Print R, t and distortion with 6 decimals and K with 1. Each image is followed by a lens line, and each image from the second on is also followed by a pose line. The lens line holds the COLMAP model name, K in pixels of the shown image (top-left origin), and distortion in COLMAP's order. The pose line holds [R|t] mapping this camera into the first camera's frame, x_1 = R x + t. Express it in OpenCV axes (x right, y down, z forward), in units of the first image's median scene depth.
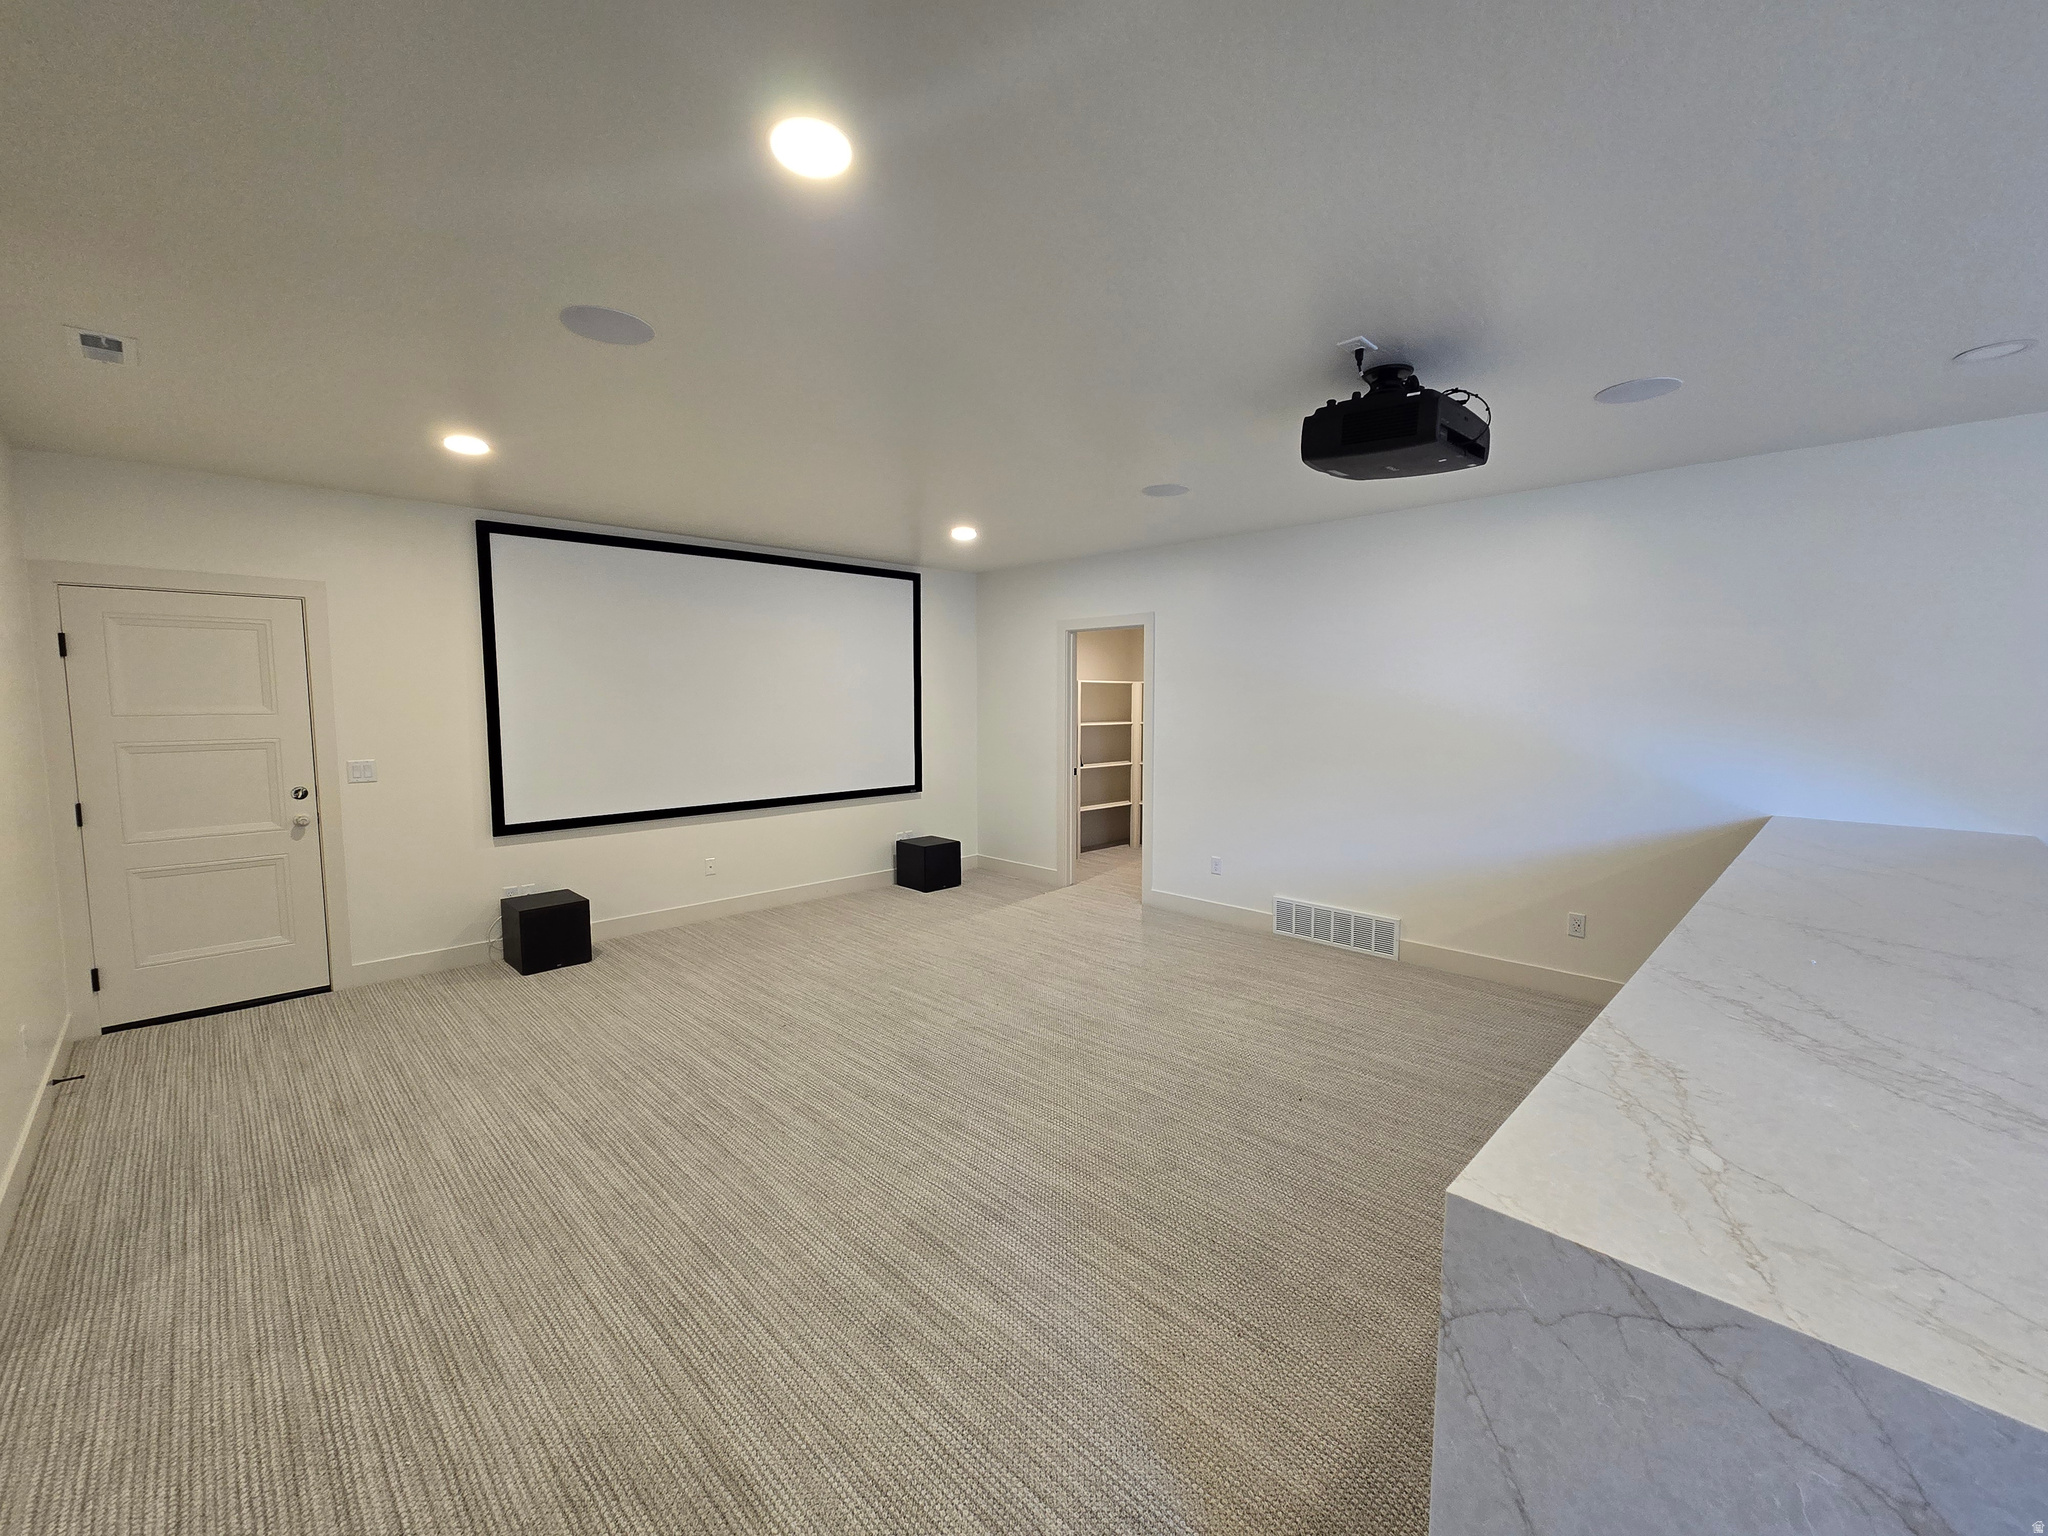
lens RADIAL K [[843.4, 0, 1023.6], [0, 843.4, 768.8], [0, 0, 1]] dist [0.000754, 0.000582]
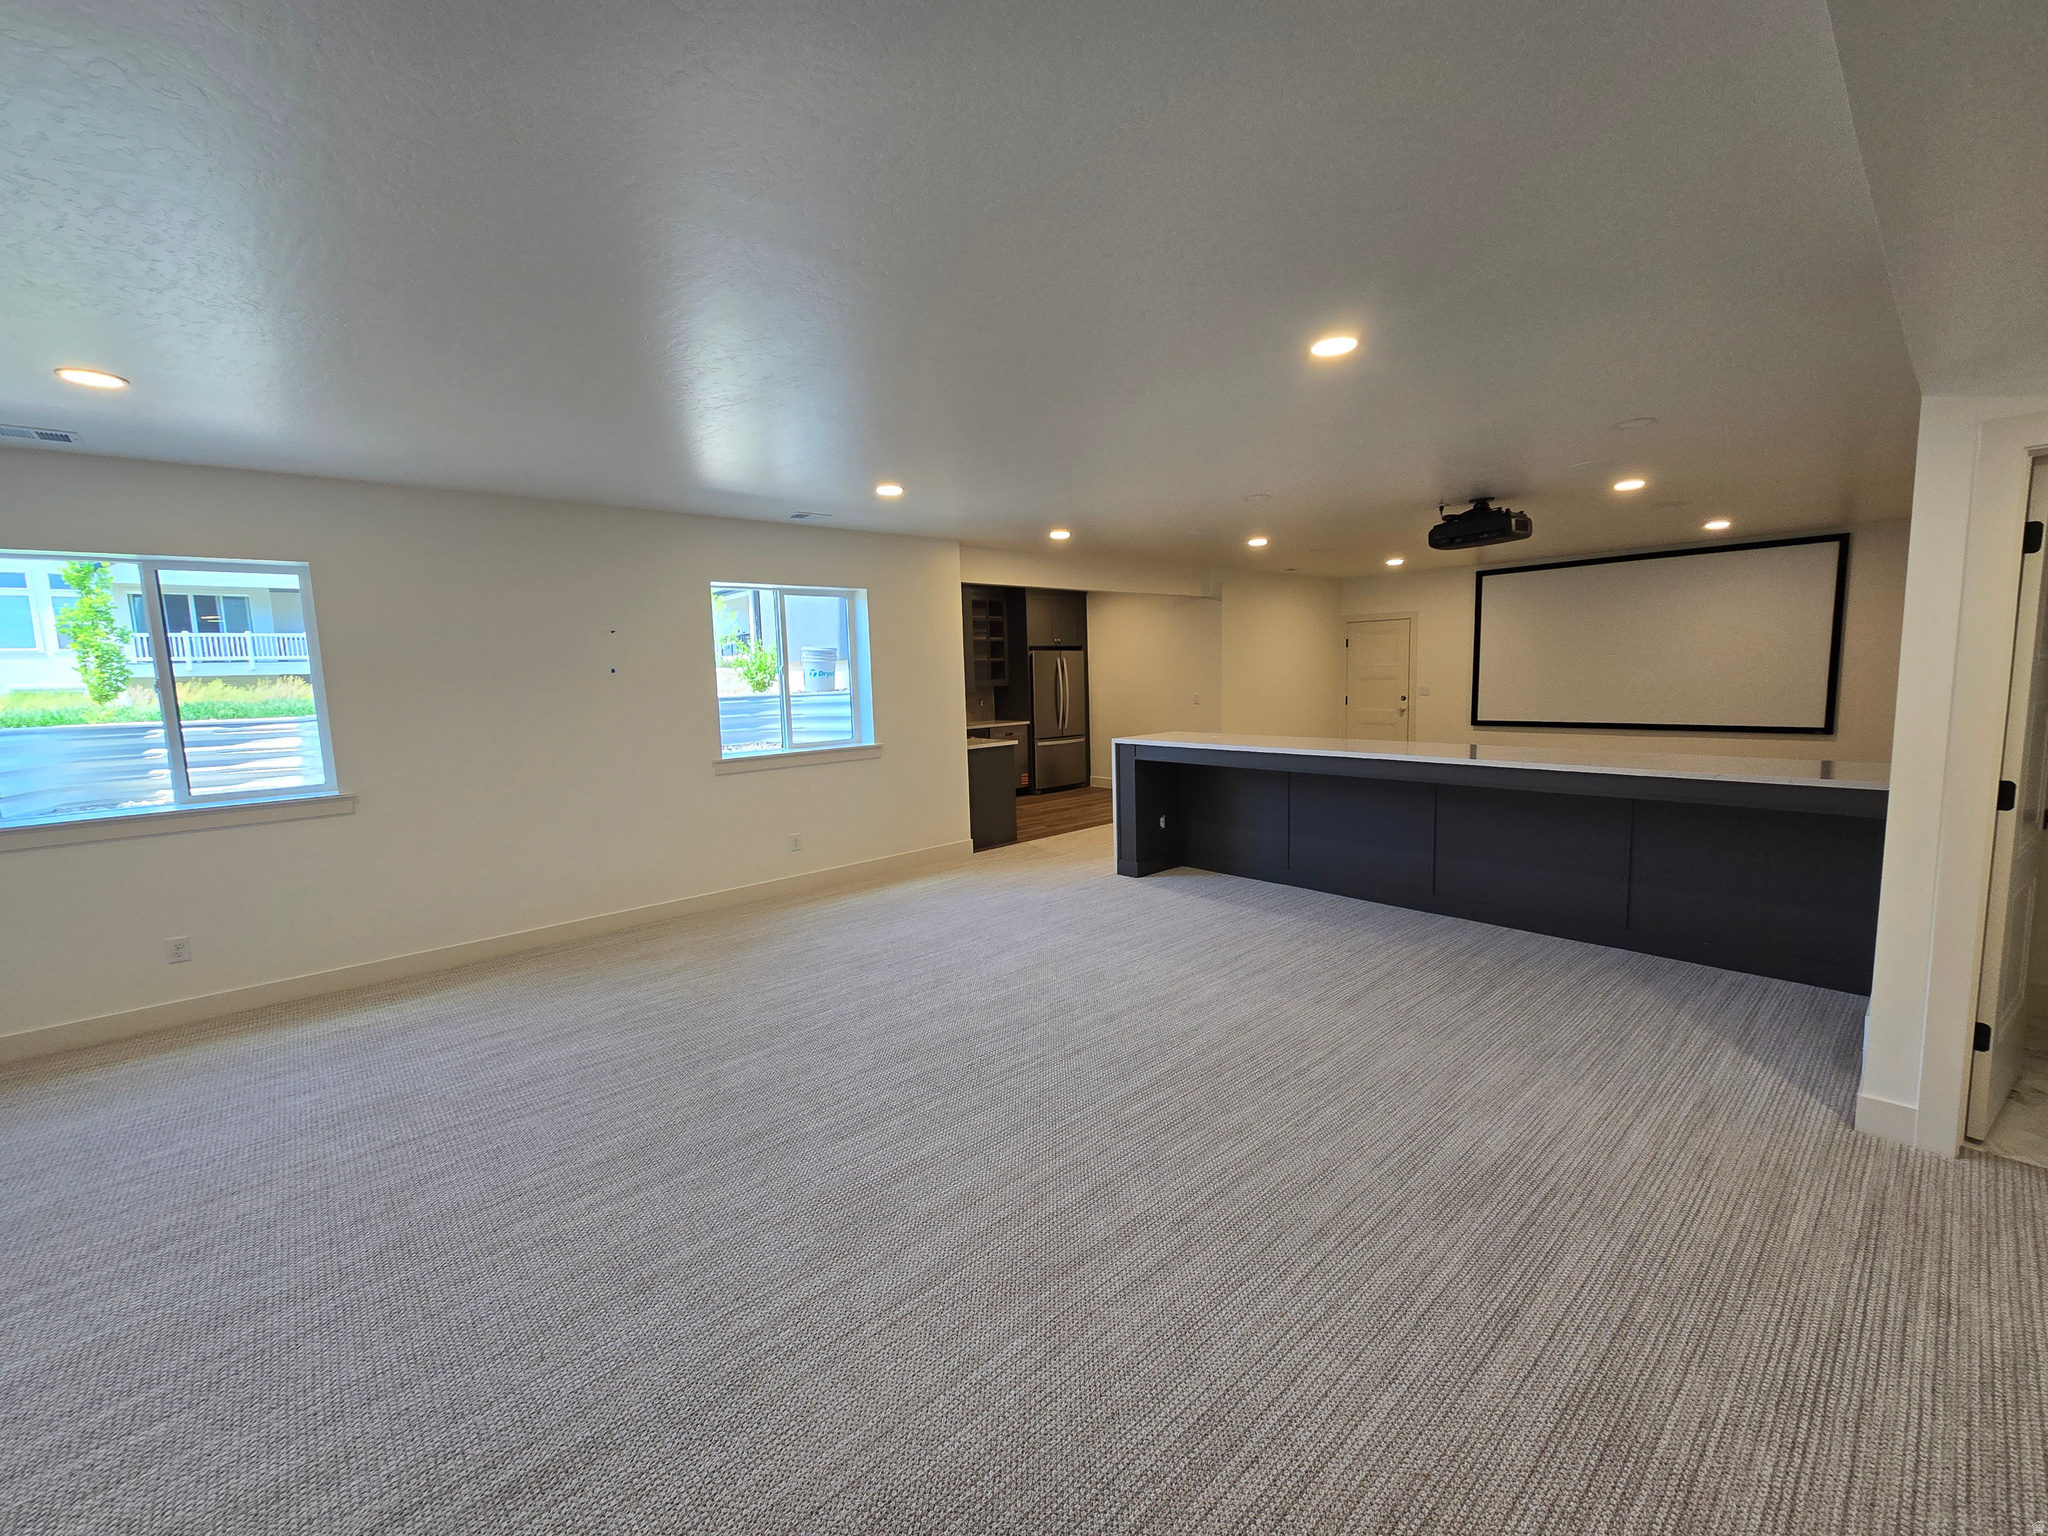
lens RADIAL K [[843.4, 0, 1018.9], [0, 843.4, 773.0], [0, 0, 1]] dist [0.000754, 0.000582]
pose [[-0.049053, 0.117116, -0.991906, 1.512945], [-0.065937, 0.990555, 0.120217, 0.021836], [0.996617, 0.071301, -0.040868, -0.004801]]
